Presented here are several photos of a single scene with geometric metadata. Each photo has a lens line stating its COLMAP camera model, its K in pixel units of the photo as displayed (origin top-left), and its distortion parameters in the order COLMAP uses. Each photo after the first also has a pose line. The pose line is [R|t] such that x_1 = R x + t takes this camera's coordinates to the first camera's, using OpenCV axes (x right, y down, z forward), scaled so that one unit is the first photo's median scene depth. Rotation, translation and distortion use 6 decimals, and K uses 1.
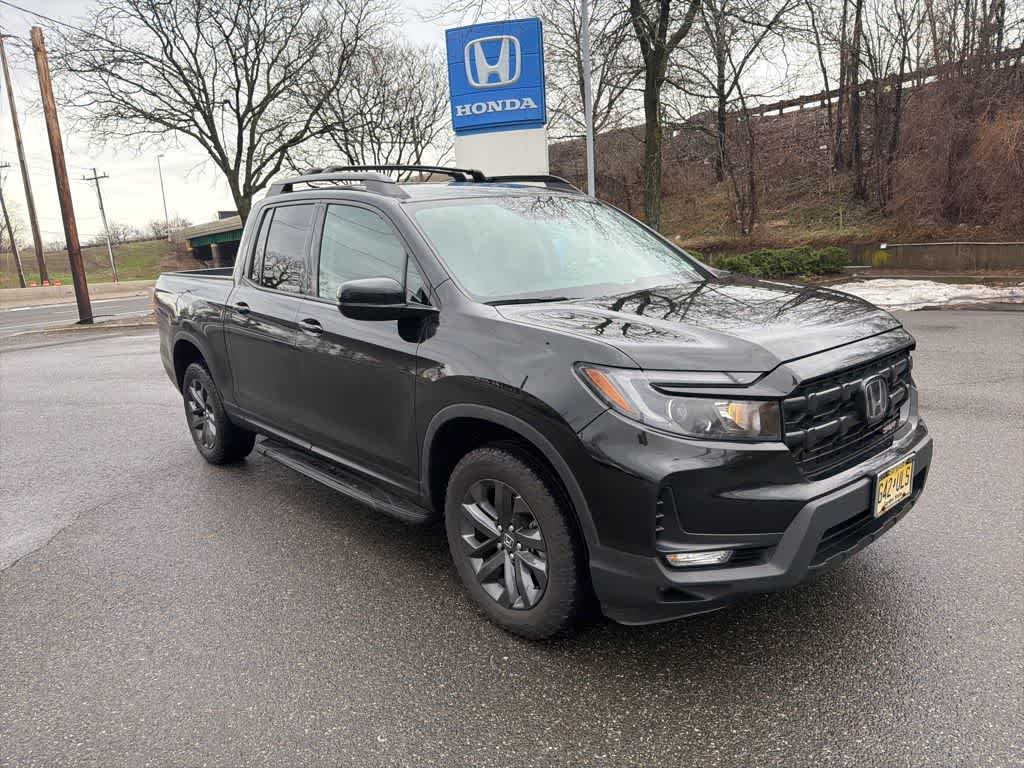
lens RADIAL K [[716.8, 0, 504.5], [0, 716.8, 388.8], [0, 0, 1]] dist [0.057502, -0.075064]
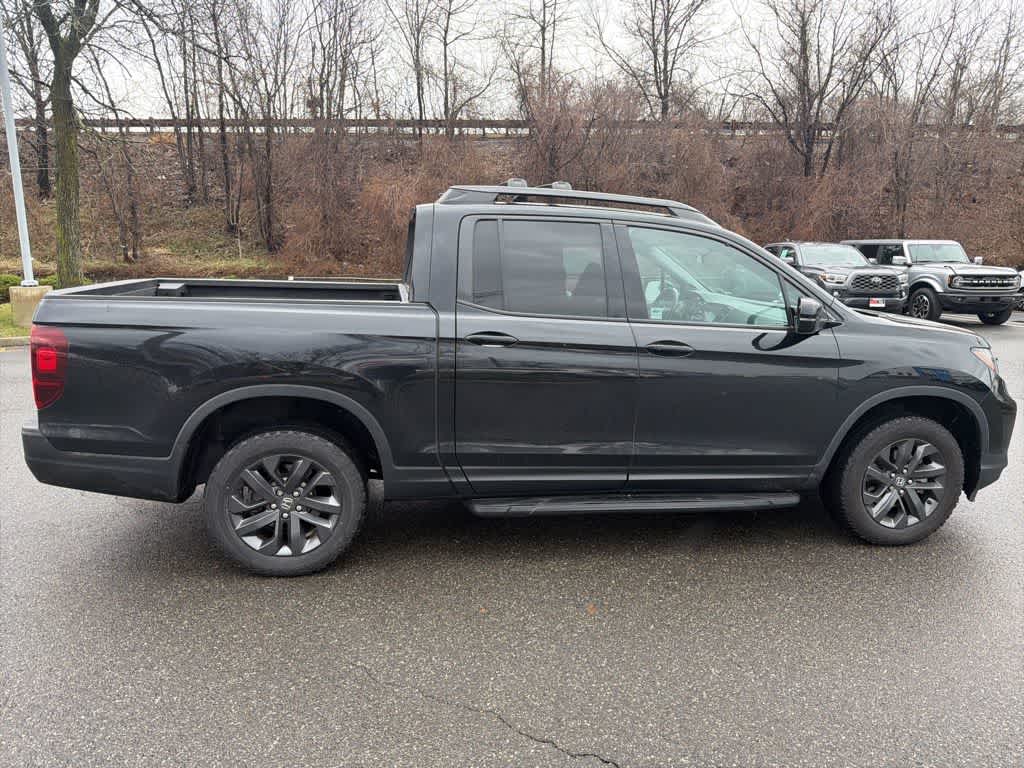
lens RADIAL K [[712.6, 0, 504.8], [0, 712.6, 383.4], [0, 0, 1]] dist [0.088938, -0.139307]
pose [[0.534328, -0.096538, 0.839746, -0.236251], [0.136978, 0.990215, 0.026677, -0.018504], [-0.834105, 0.100773, 0.542323, 0.128034]]
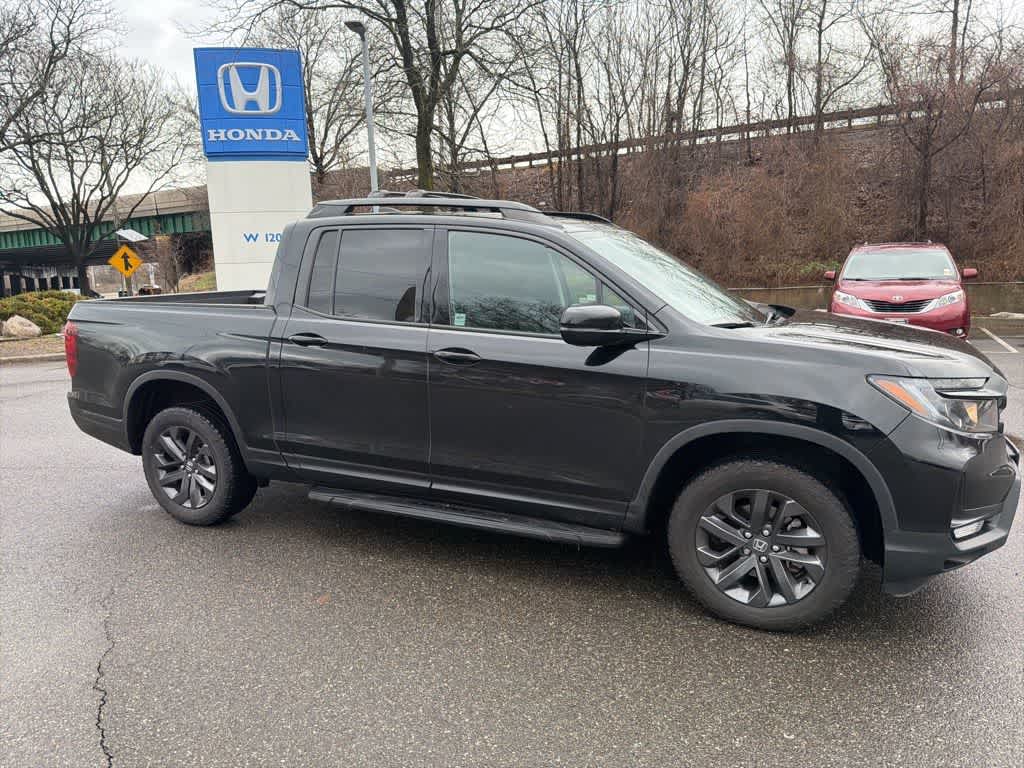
lens RADIAL K [[716.8, 0, 504.5], [0, 716.8, 388.8], [0, 0, 1]] dist [0.057502, -0.075064]
pose [[0.911072, -0.036219, 0.410654, -0.116620], [0.058558, 0.997402, -0.041947, 0.000051], [-0.408068, 0.062264, 0.910826, 0.022809]]
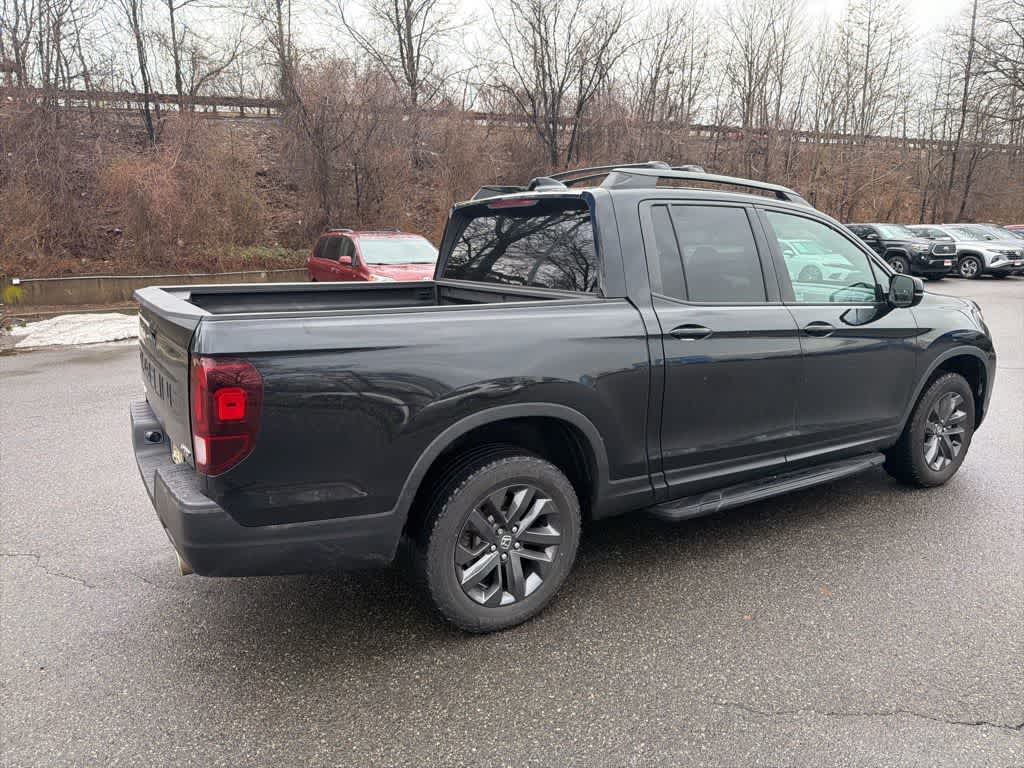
lens RADIAL K [[712.6, 0, 504.8], [0, 712.6, 383.4], [0, 0, 1]] dist [0.088938, -0.139307]
pose [[0.168864, -0.146455, 0.974698, -0.261395], [0.207680, 0.971985, 0.110068, -0.041737], [-0.963511, 0.183839, 0.194549, 0.241033]]
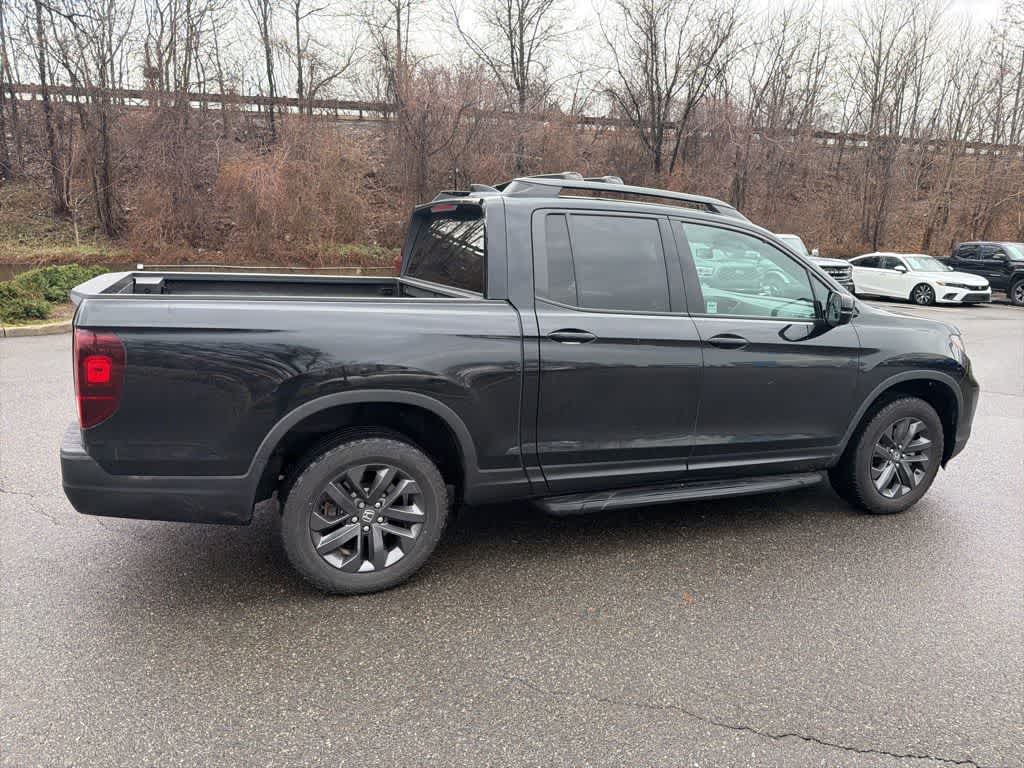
lens RADIAL K [[716.8, 0, 504.5], [0, 716.8, 388.8], [0, 0, 1]] dist [0.057502, -0.075064]
pose [[0.331915, -0.130853, 0.934190, -0.260629], [0.157132, 0.984165, 0.082024, -0.029792], [-0.930130, 0.119566, 0.347220, 0.183603]]
